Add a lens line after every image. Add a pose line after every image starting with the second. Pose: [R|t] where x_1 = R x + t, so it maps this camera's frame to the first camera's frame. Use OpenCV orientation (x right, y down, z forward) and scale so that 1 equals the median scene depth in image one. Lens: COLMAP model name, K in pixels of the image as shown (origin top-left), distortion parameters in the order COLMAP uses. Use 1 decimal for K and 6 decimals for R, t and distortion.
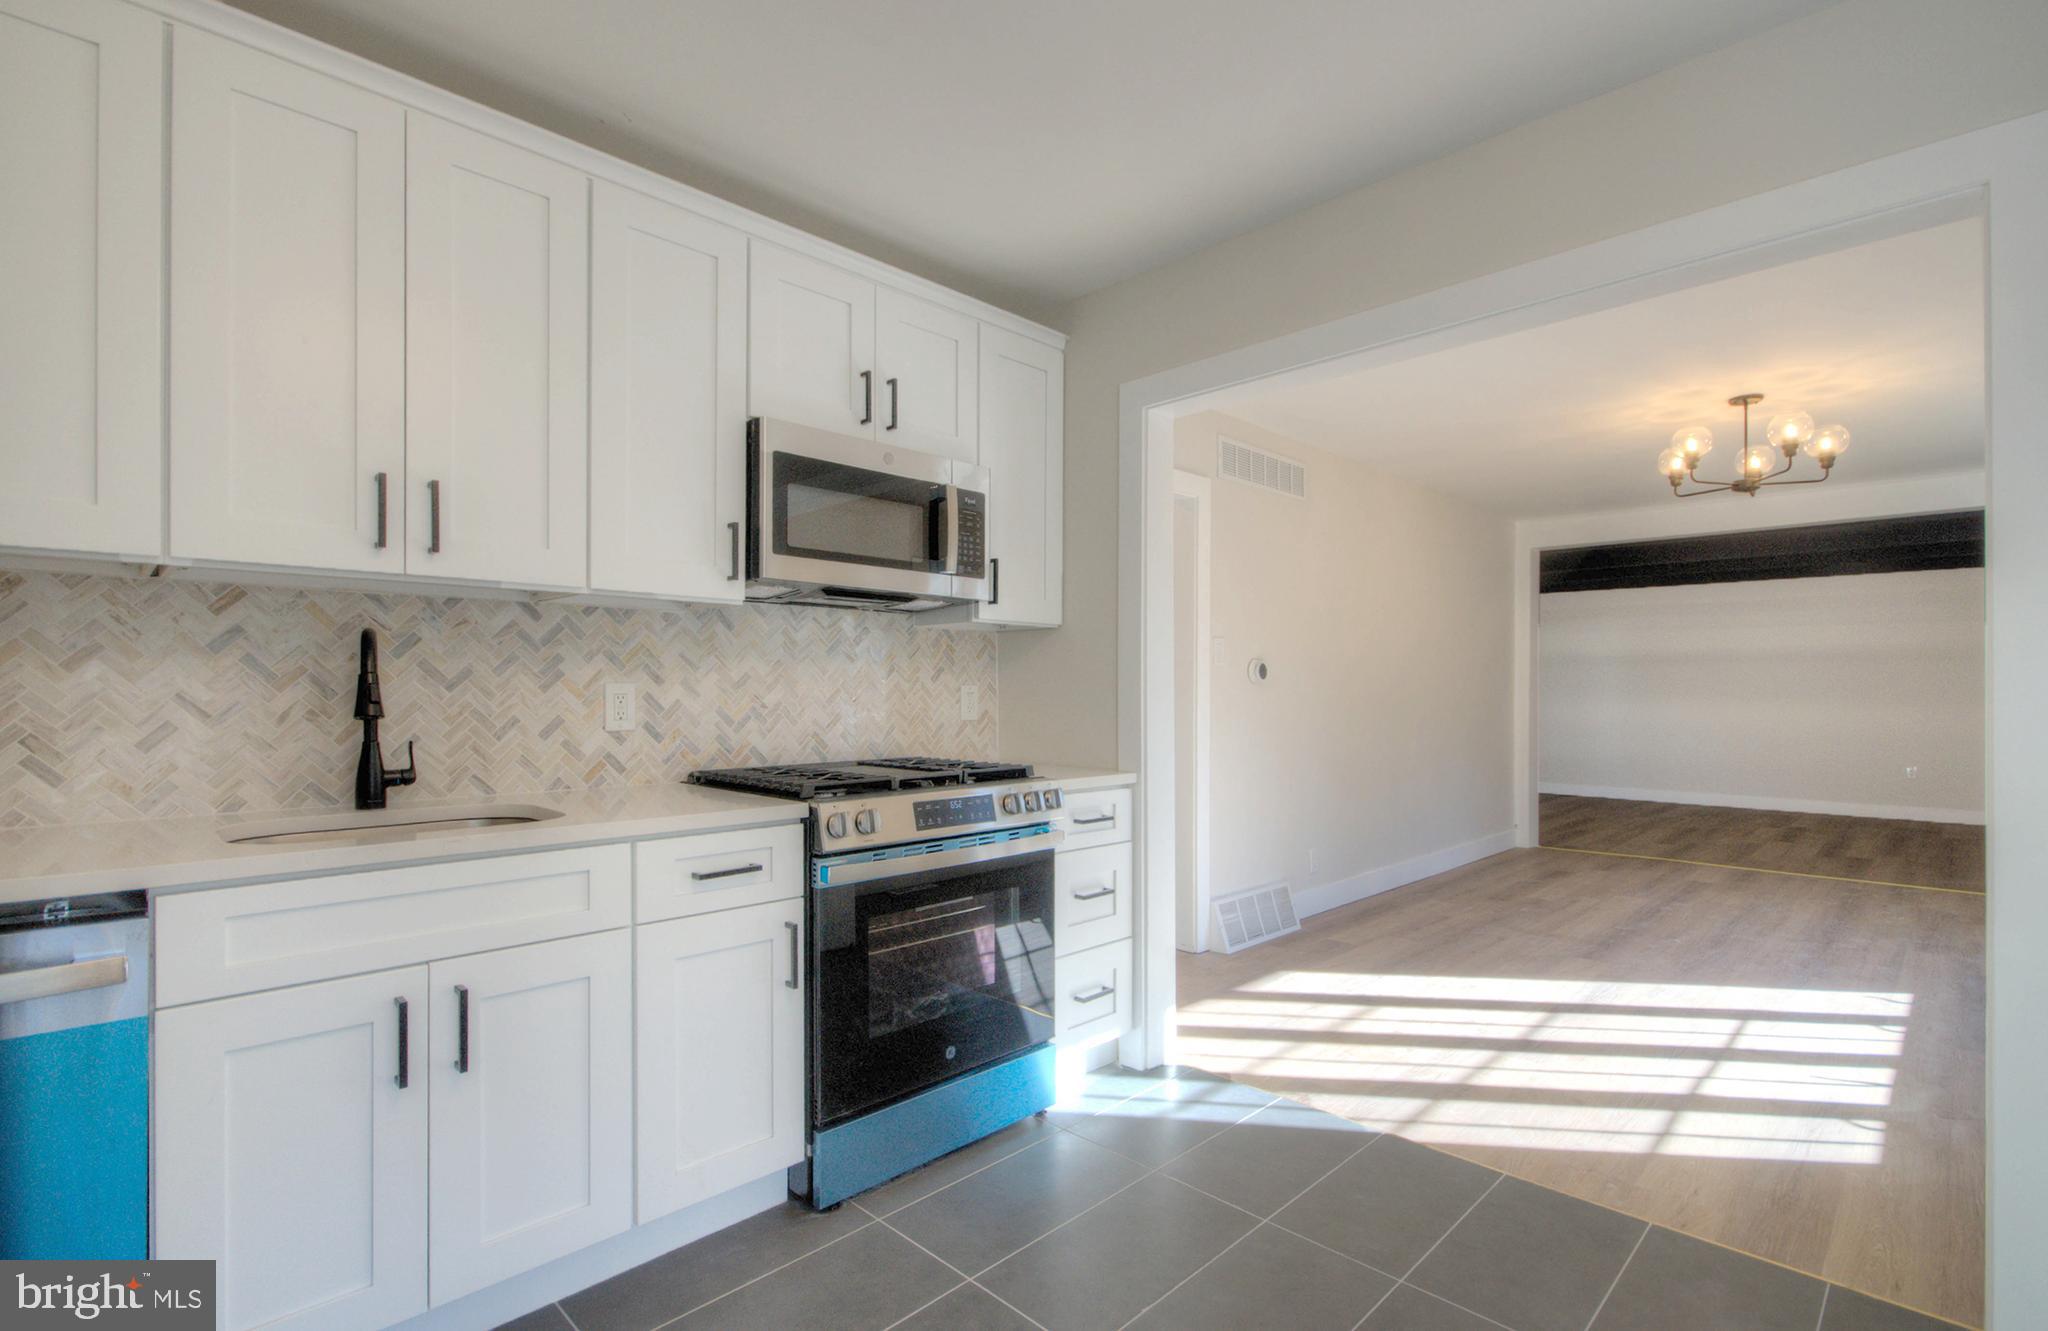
lens RADIAL K [[955.2, 0, 1037.4], [0, 955.2, 688.4], [0, 0, 1]] dist [0.000304, -0.000481]
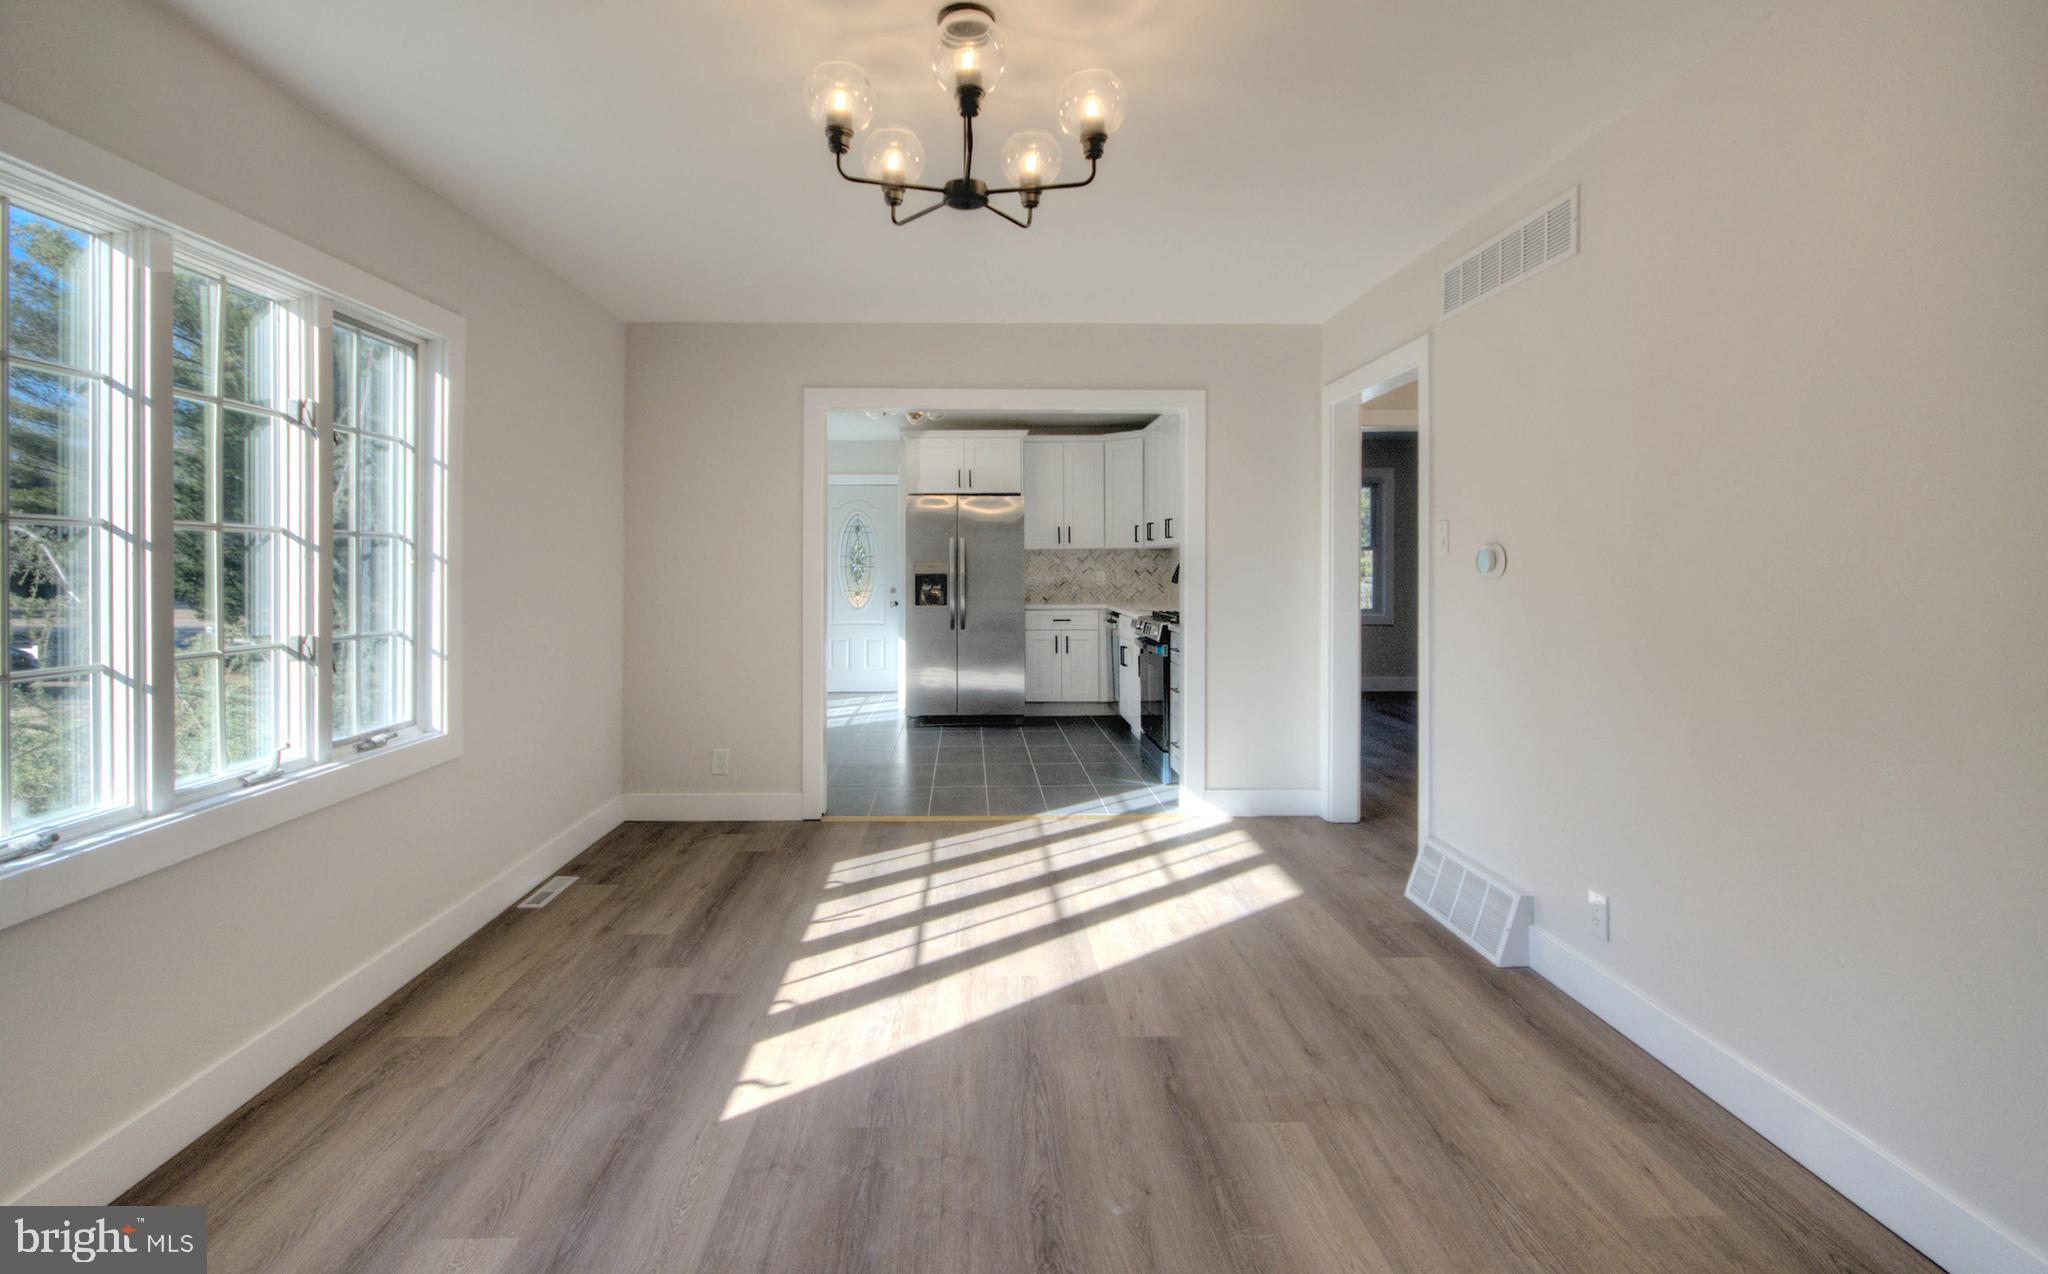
lens RADIAL K [[979.1, 0, 1025.6], [0, 979.1, 564.7], [0, 0, 1]] dist [0.000007, -0.000027]
pose [[-0.672666, 0.000288, -0.739946, 1.798521], [0.001457, 0.999999, -0.000935, -0.026964], [0.739945, -0.001707, -0.672666, 2.242509]]
